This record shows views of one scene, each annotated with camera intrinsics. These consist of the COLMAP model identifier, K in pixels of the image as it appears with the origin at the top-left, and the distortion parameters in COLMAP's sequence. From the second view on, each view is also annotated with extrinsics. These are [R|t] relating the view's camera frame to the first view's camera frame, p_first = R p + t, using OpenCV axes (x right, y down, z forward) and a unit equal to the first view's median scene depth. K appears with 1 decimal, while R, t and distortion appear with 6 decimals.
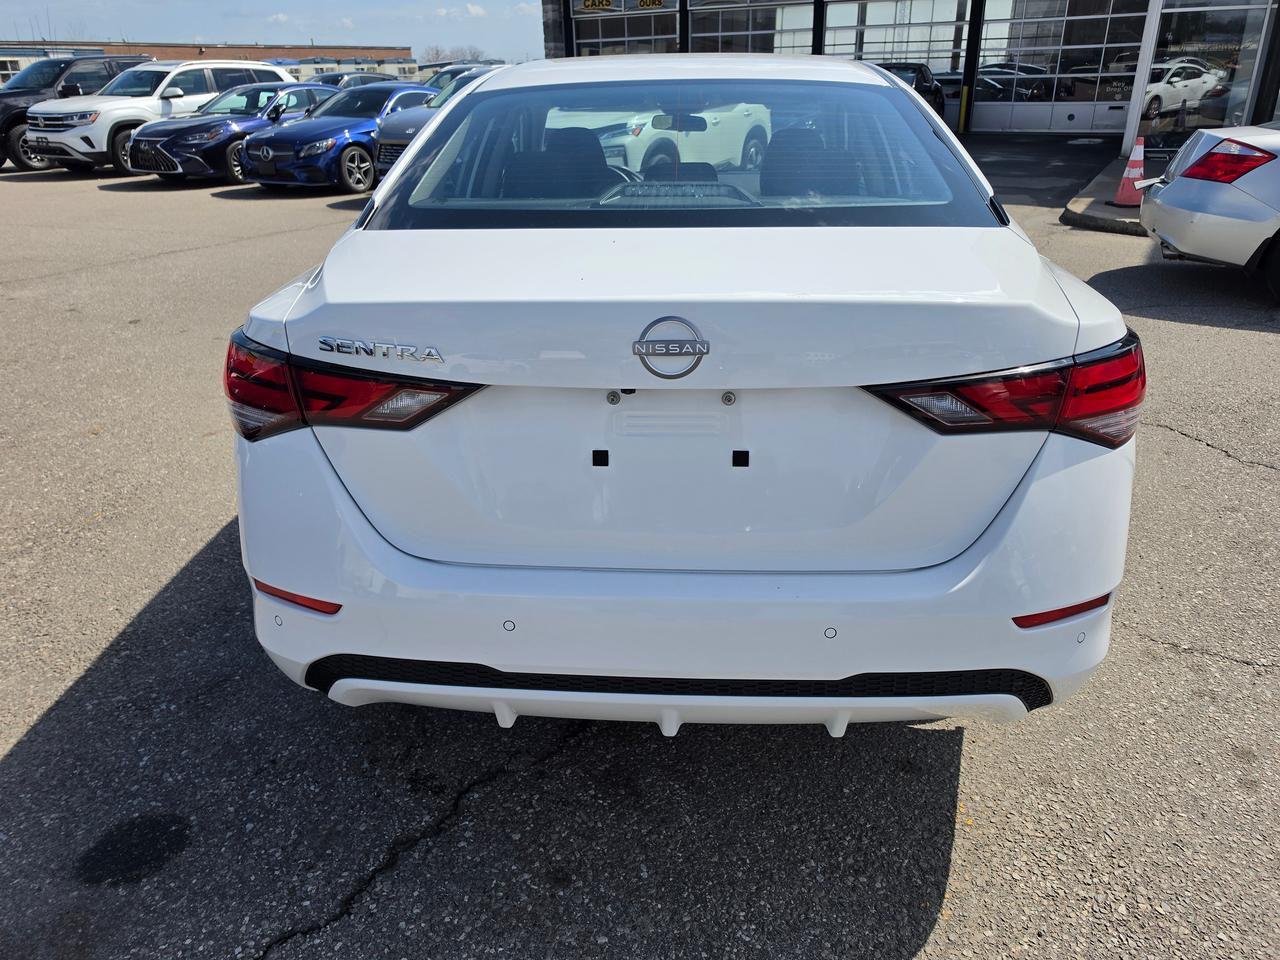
lens RADIAL K [[873.3, 0, 634.7], [0, 873.3, 476.1], [0, 0, 1]] dist [0.032478, -0.034074]
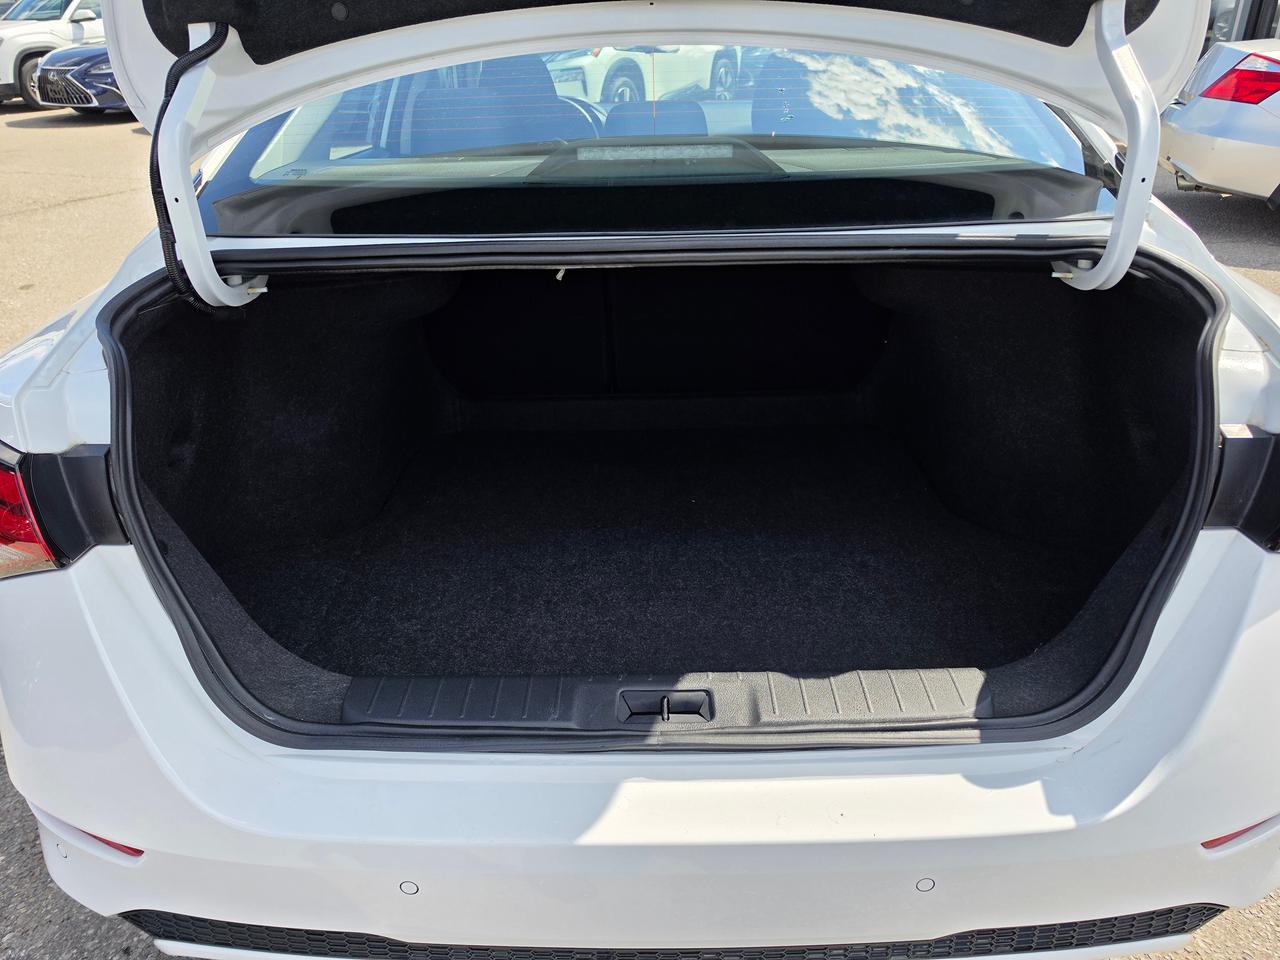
lens RADIAL K [[876.3, 0, 638.0], [0, 876.3, 477.6], [0, 0, 1]] dist [0.004746, -0.003719]
pose [[0.998936, -0.030450, 0.034637, 0.000660], [0.027620, 0.996456, 0.079449, -0.018183], [-0.036933, -0.078408, 0.996237, 0.043824]]
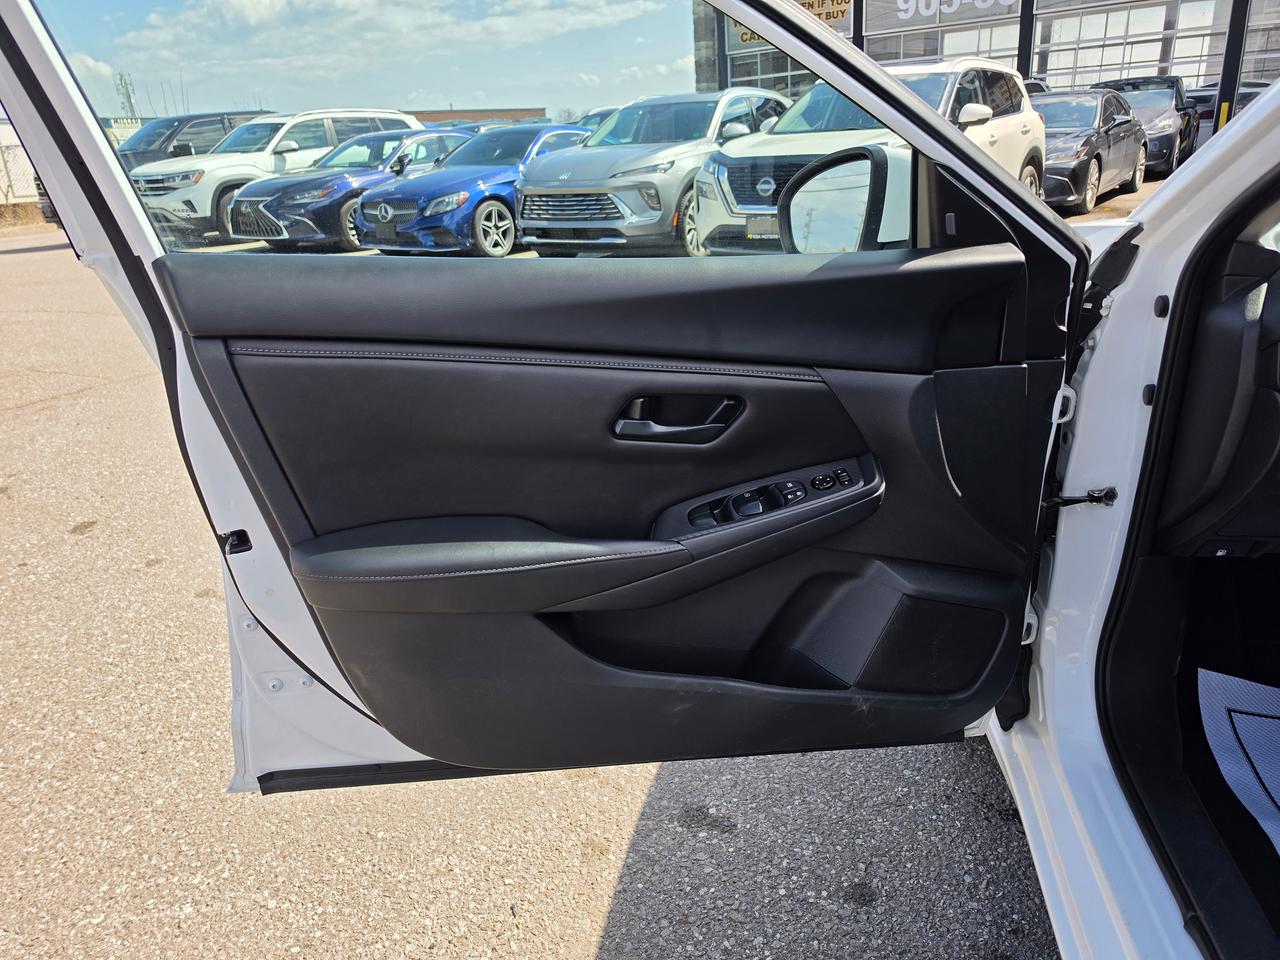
lens RADIAL K [[861.0, 0, 637.3], [0, 861.0, 478.2], [0, 0, 1]] dist [0.098647, -0.132893]
pose [[0.991100, 0.006893, -0.132943, -0.078782], [-0.013526, 0.998705, -0.049051, -0.083974], [0.132432, 0.050412, 0.989909, 0.240371]]
